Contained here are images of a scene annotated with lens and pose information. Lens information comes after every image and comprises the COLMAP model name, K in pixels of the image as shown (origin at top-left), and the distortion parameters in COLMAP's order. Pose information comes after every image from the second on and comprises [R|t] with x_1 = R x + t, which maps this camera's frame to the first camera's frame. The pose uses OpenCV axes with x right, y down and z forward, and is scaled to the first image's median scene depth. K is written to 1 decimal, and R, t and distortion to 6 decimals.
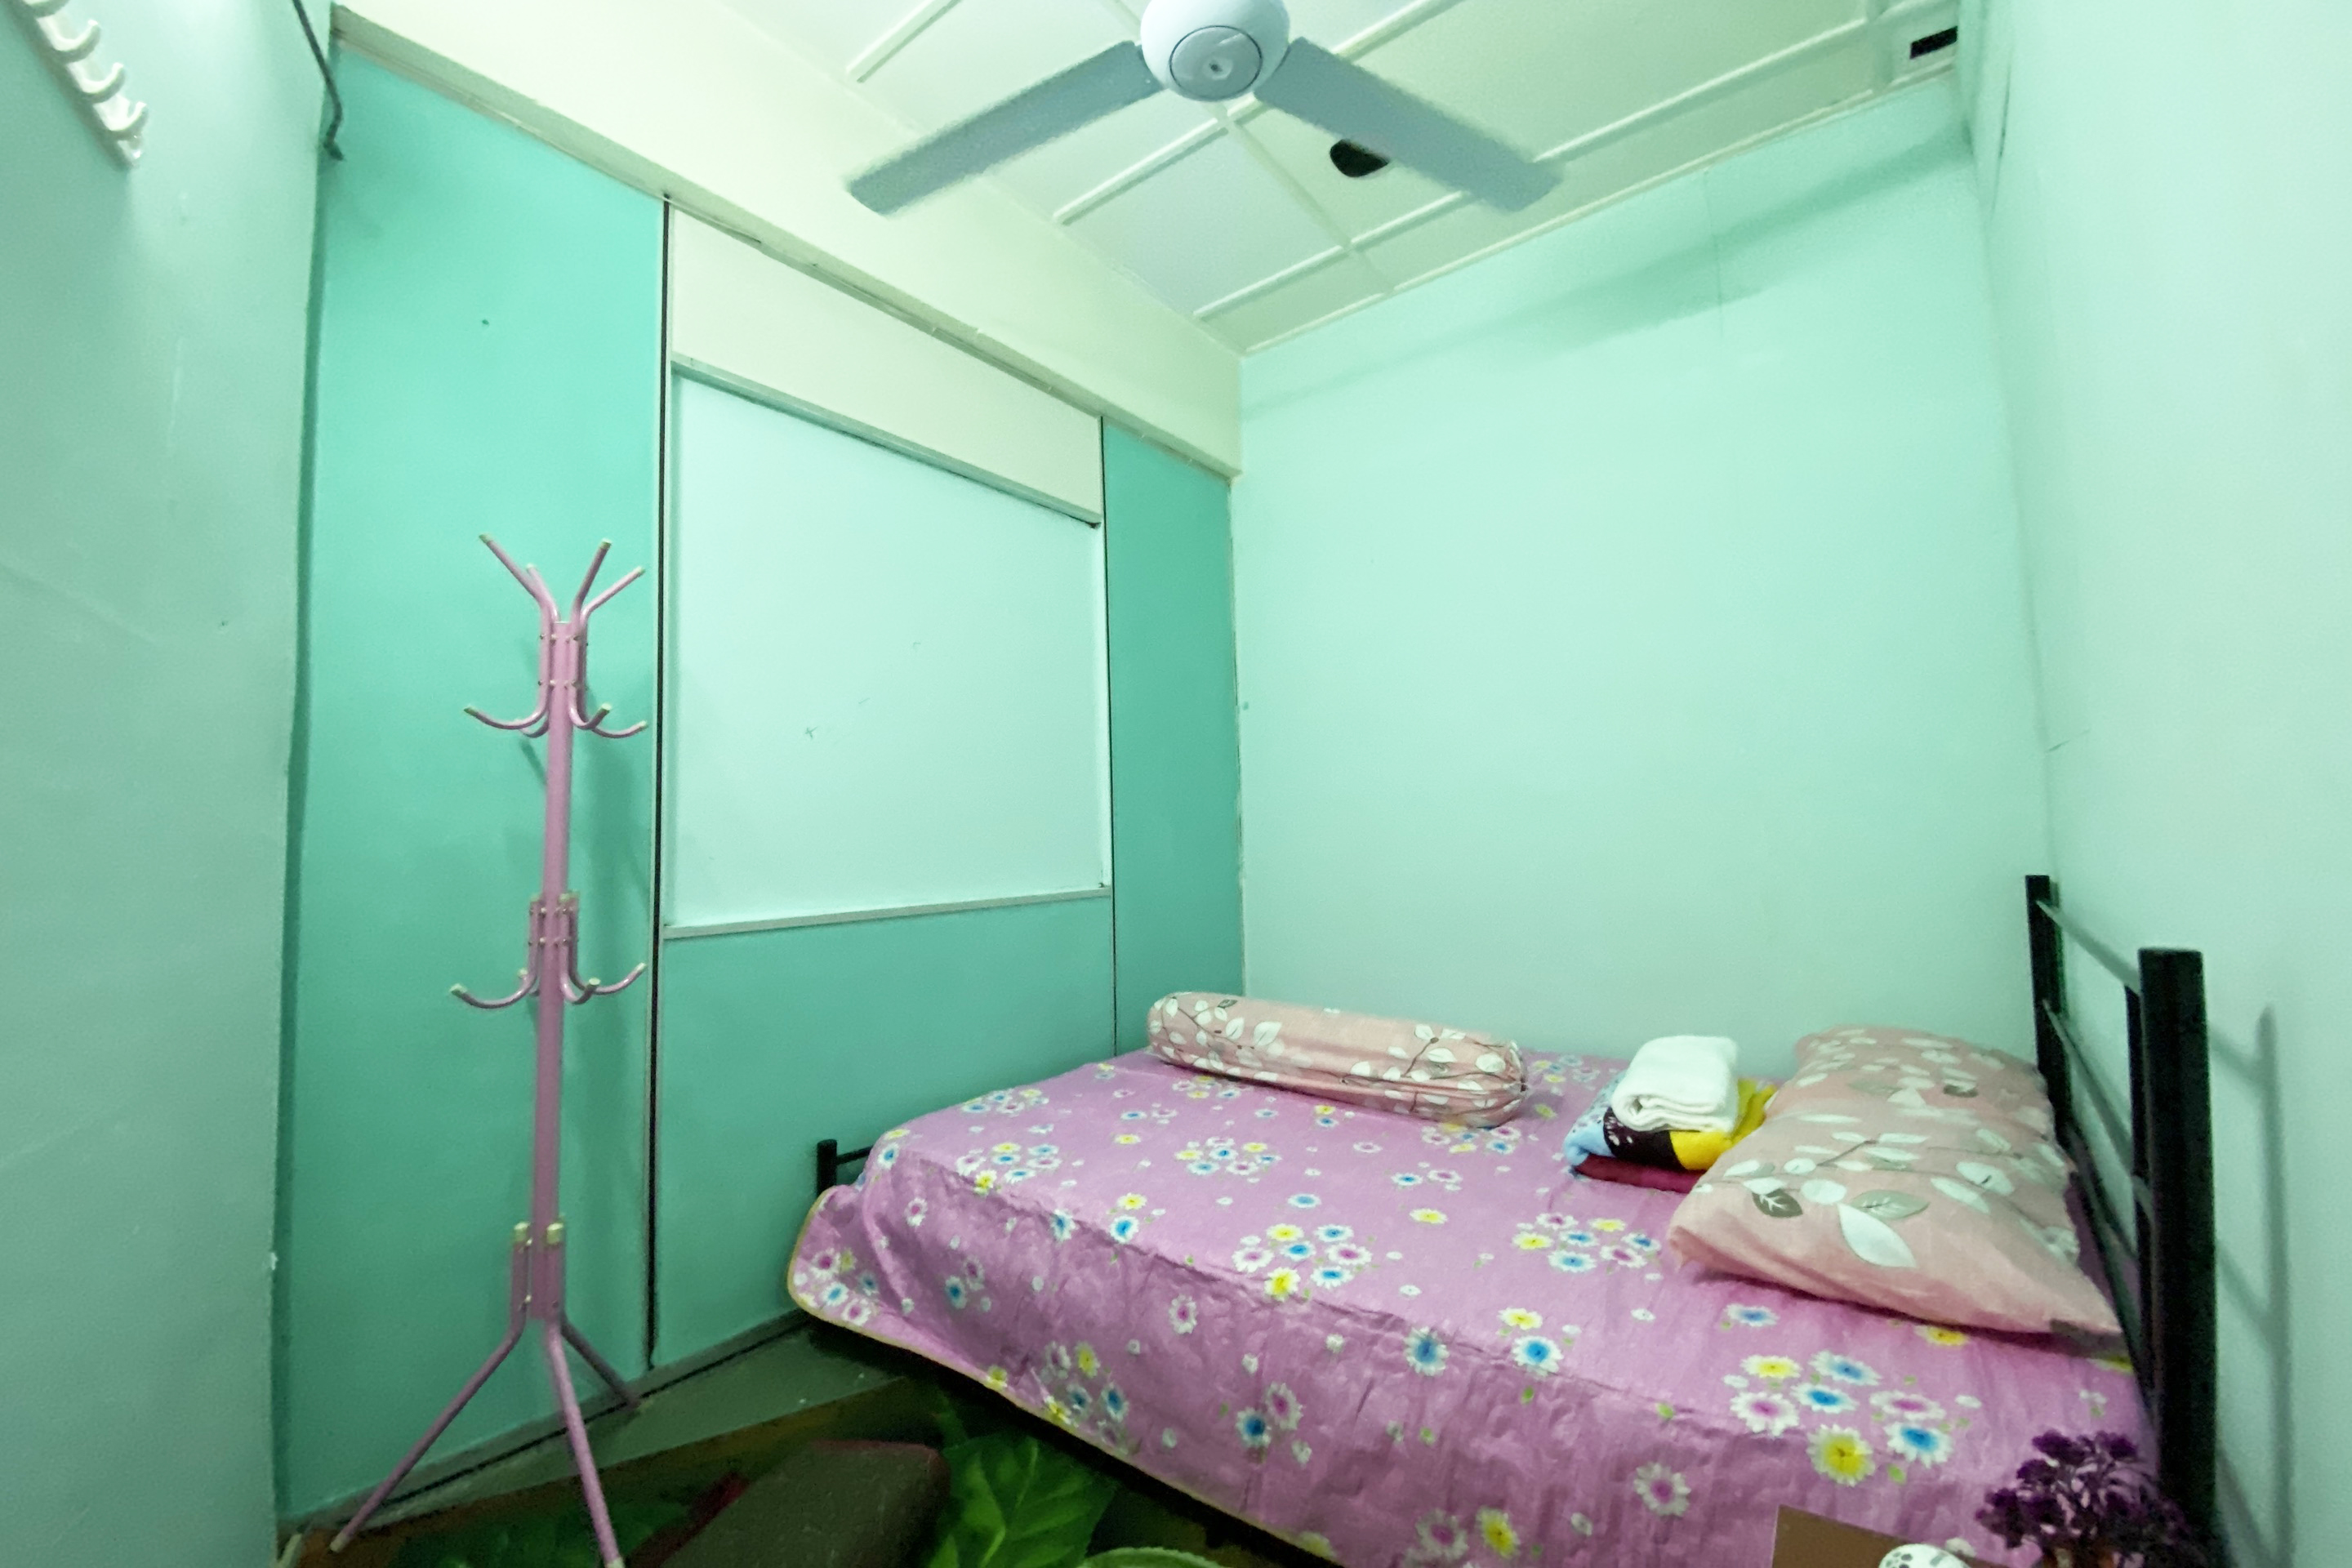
lens RADIAL K [[966.5, 0, 1176.0], [0, 966.5, 784.0], [0, 0, 1]] dist [0.043390, -0.026978]
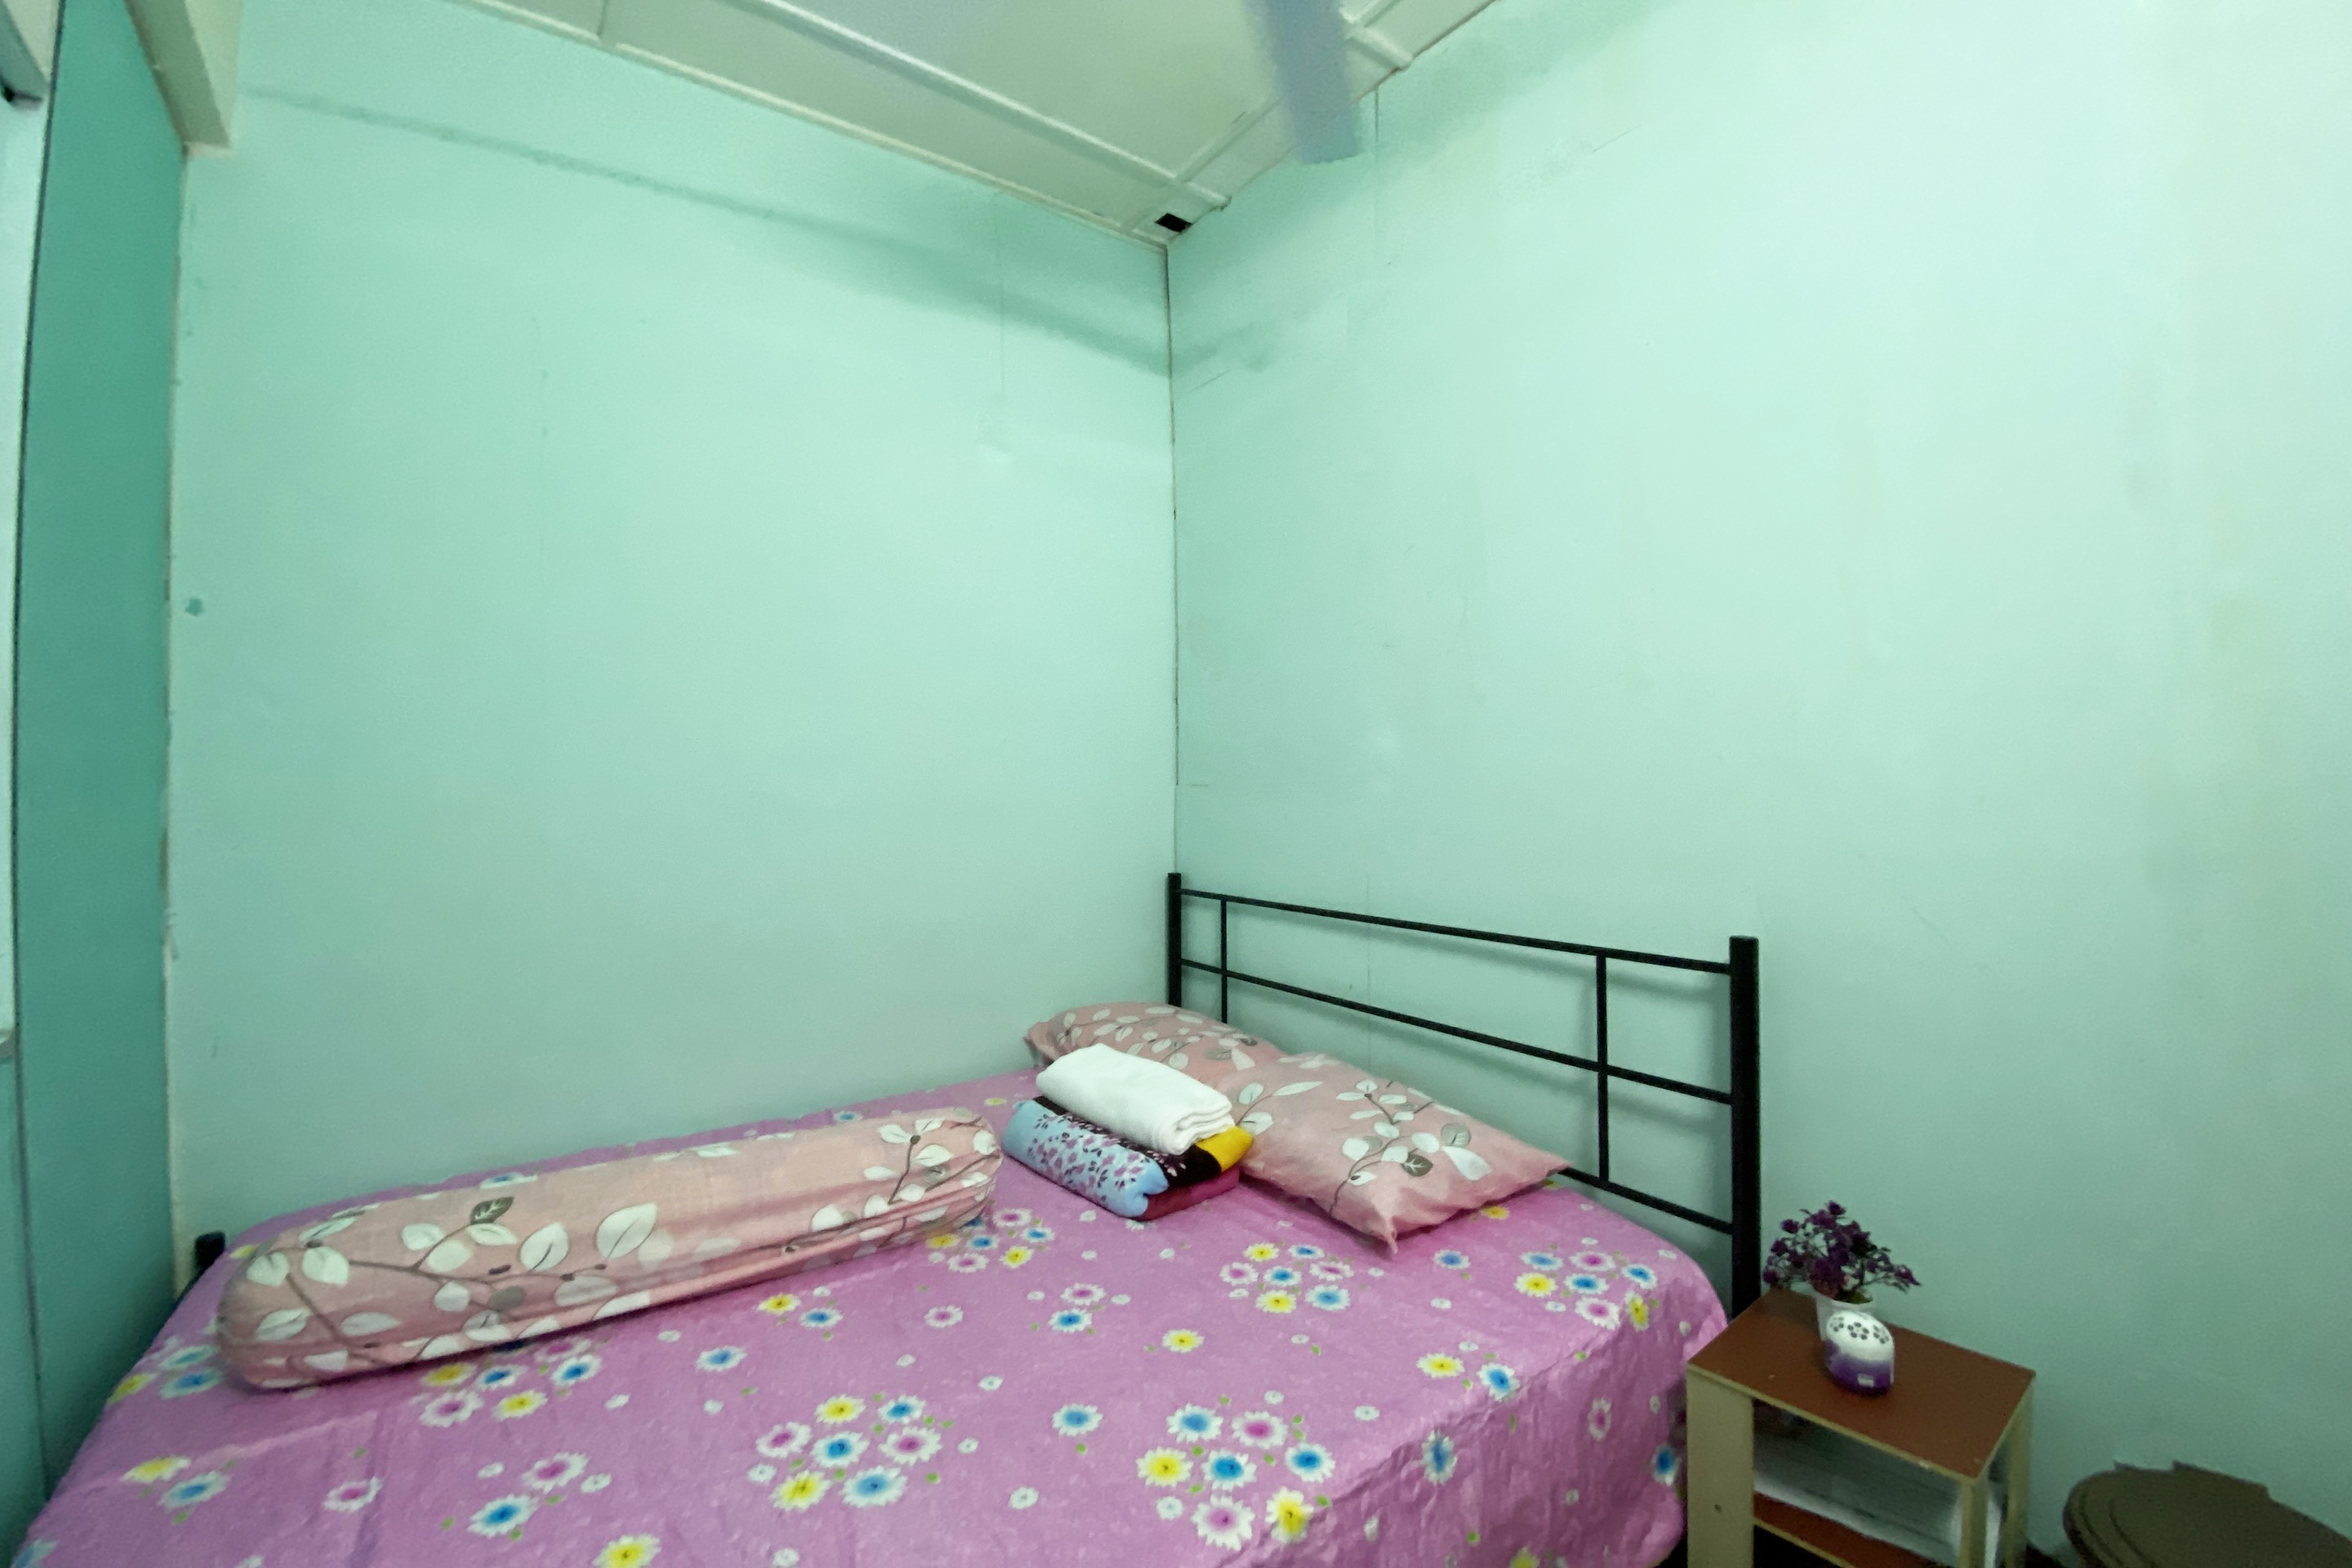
lens RADIAL K [[979.1, 0, 1187.7], [0, 979.1, 789.4], [0, 0, 1]] dist [0.029707, -0.027878]
pose [[0.274569, 0.012377, 0.961488, -0.467632], [-0.051541, 0.998669, 0.001863, -0.027300], [-0.960185, -0.050068, 0.274841, 0.655132]]
